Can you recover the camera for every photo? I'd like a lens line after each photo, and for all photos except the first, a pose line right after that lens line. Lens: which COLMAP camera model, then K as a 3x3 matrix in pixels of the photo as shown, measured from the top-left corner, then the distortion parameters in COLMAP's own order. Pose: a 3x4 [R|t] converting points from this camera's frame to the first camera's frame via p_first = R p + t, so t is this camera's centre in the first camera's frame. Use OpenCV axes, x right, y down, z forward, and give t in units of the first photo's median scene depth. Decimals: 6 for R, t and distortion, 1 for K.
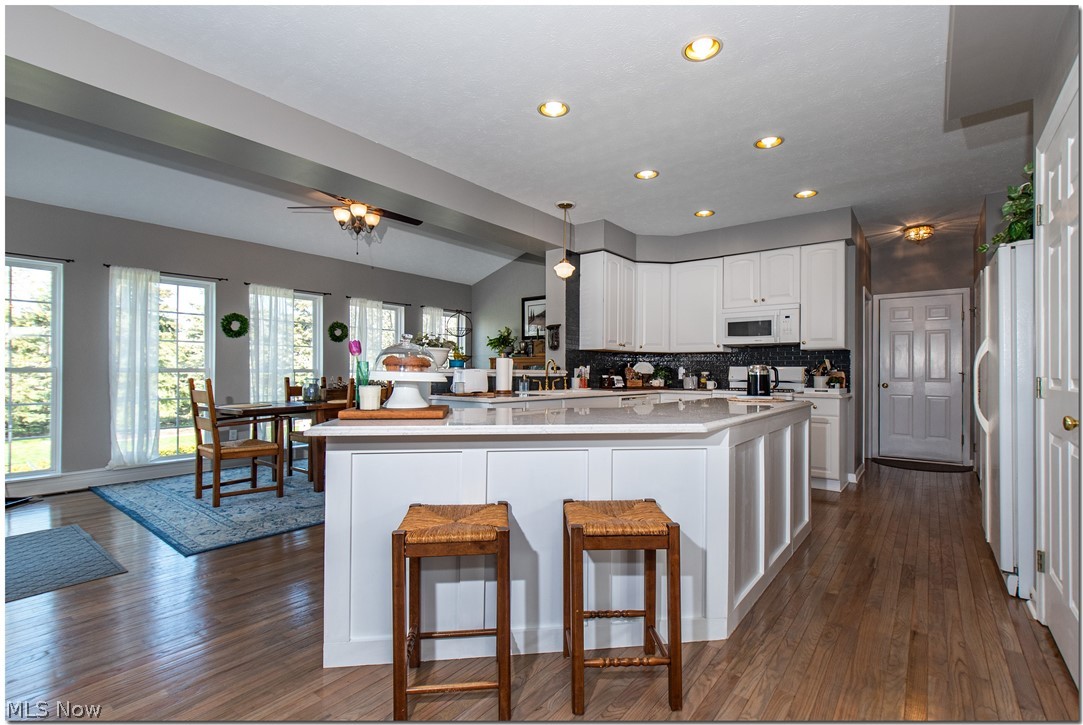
lens RADIAL K [[495.0, 0, 547.8], [0, 495.0, 365.7], [0, 0, 1]] dist [0.001396, -0.001731]
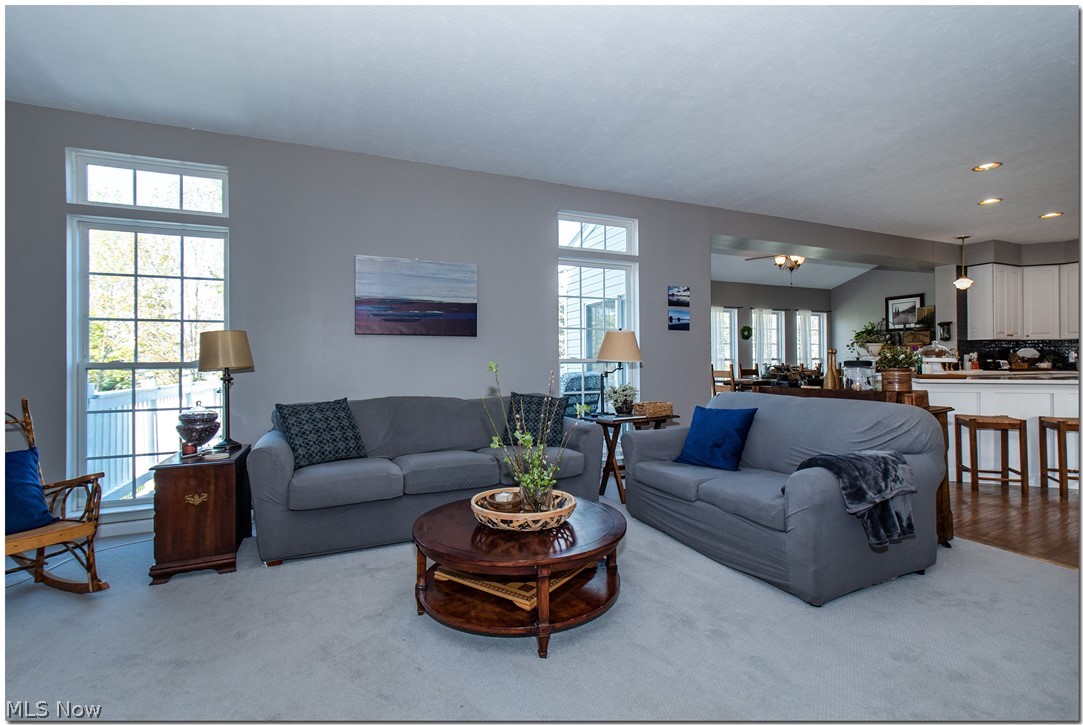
lens RADIAL K [[495.0, 0, 546.6], [0, 495.0, 359.2], [0, 0, 1]] dist [0.001396, -0.001731]
pose [[0.878594, -0.014710, -0.477342, -0.292918], [0.018915, 0.999813, 0.004003, -0.008374], [0.477194, -0.012546, 0.878709, -0.680339]]
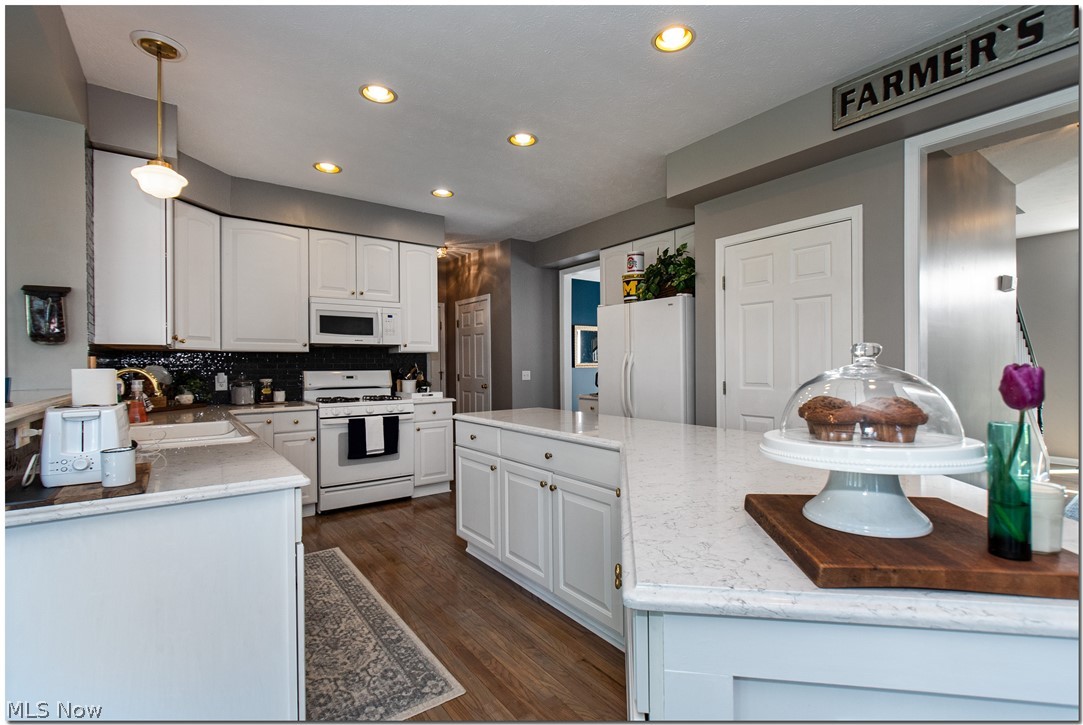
lens RADIAL K [[495.0, 0, 551.6], [0, 495.0, 366.5], [0, 0, 1]] dist [0.001396, -0.001731]
pose [[0.281433, -0.014927, 0.959465, -0.282460], [-0.001897, 0.999868, 0.016112, -0.020326], [-0.959579, -0.006355, 0.281367, 0.435752]]
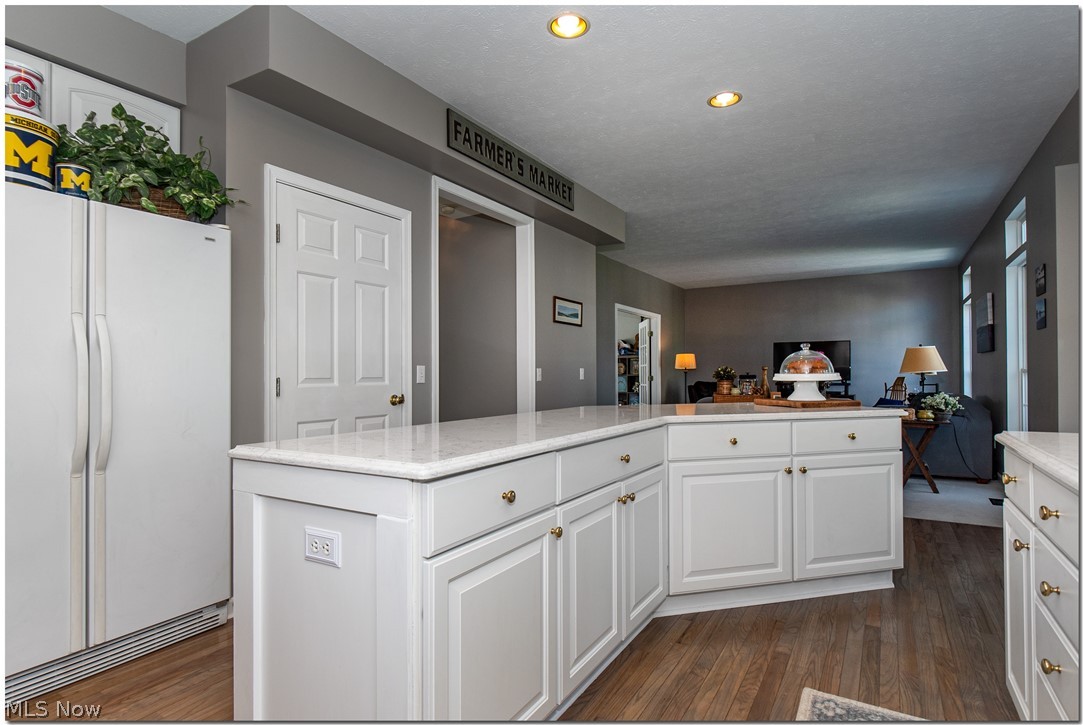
lens RADIAL K [[563.9, 0, 544.1], [0, 563.9, 366.4], [0, 0, 1]] dist [-0.002260, -0.000733]
pose [[-0.995299, -0.003633, -0.096783, 0.213500], [-0.001188, 0.999679, -0.025314, 0.011703], [0.096844, -0.025081, -0.994984, 0.922090]]
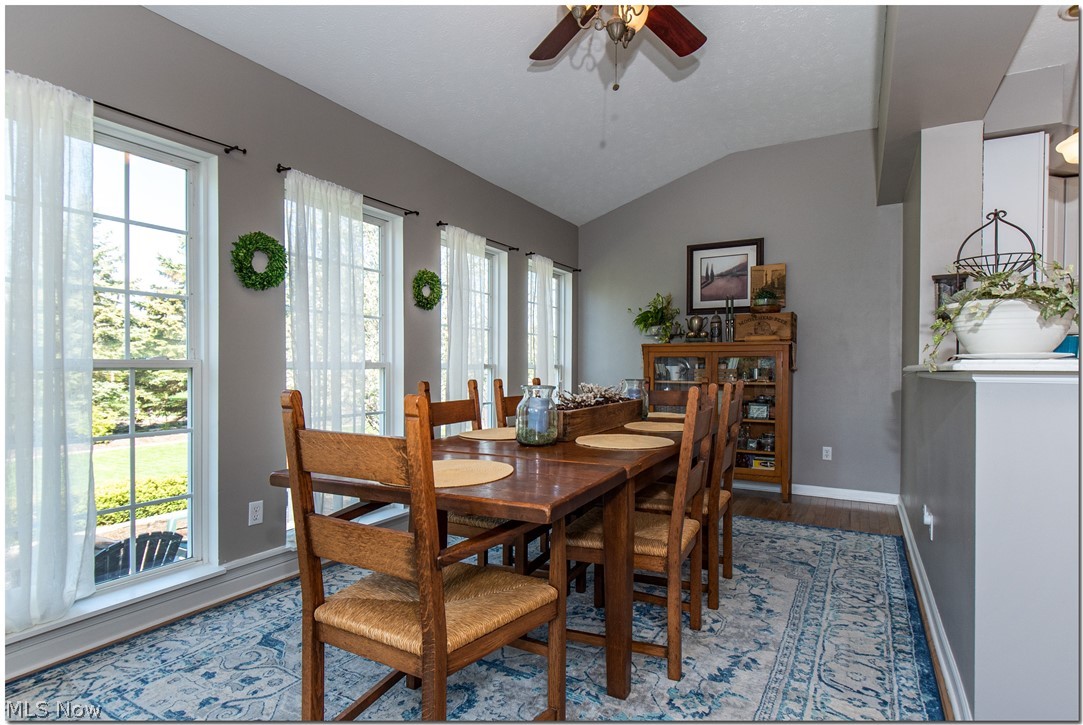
lens RADIAL K [[563.9, 0, 533.5], [0, 563.9, 367.7], [0, 0, 1]] dist [-0.002260, -0.000733]
pose [[0.990874, 0.001774, 0.134782, -0.469779], [-0.003932, 0.999868, 0.015744, 0.002099], [-0.134736, -0.016130, 0.990750, 0.487847]]
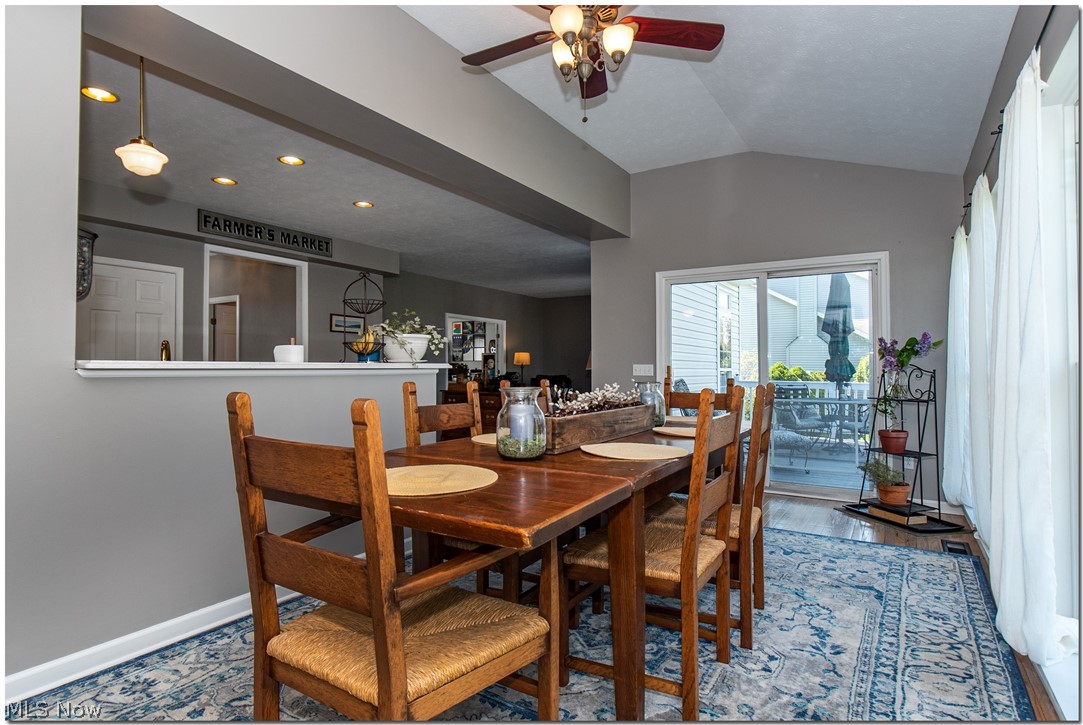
lens RADIAL K [[563.9, 0, 547.5], [0, 563.9, 361.7], [0, 0, 1]] dist [-0.002260, -0.000733]
pose [[-0.994123, -0.008151, -0.107948, -0.261851], [-0.005496, 0.999675, -0.024875, 0.017261], [0.108116, -0.024136, -0.993845, 1.388788]]
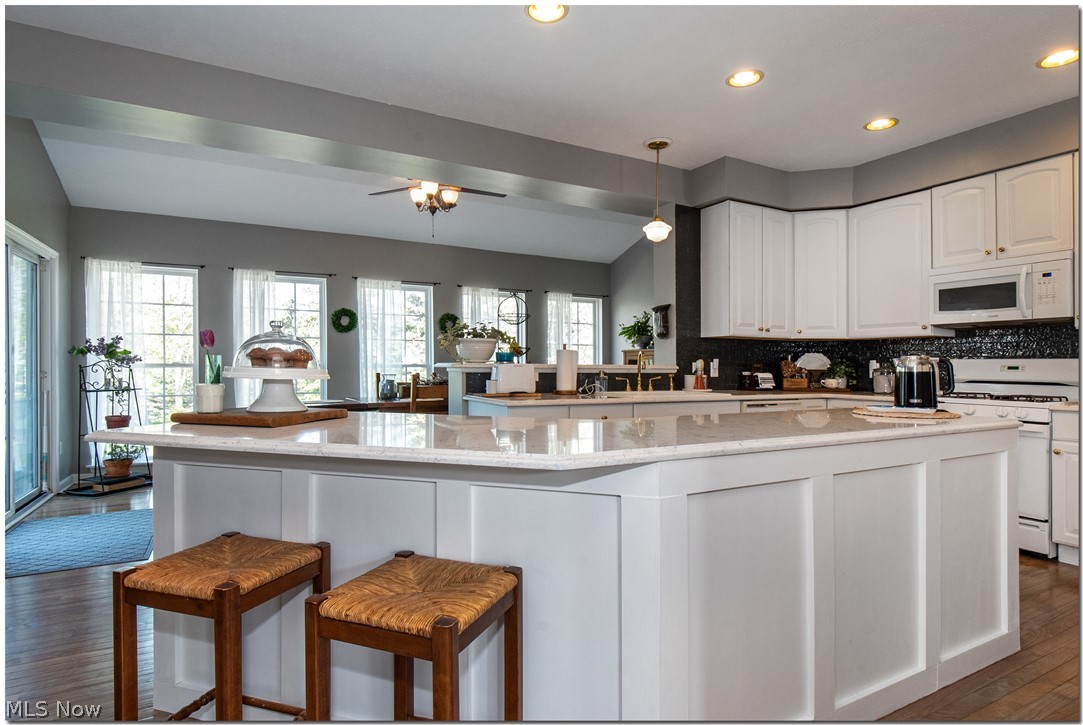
lens RADIAL K [[563.9, 0, 540.0], [0, 563.9, 363.0], [0, 0, 1]] dist [-0.002260, -0.000733]
pose [[0.912888, -0.003036, -0.408198, 0.192265], [0.005012, 0.999980, 0.003772, 0.001717], [0.408178, -0.005489, 0.912886, 0.129011]]
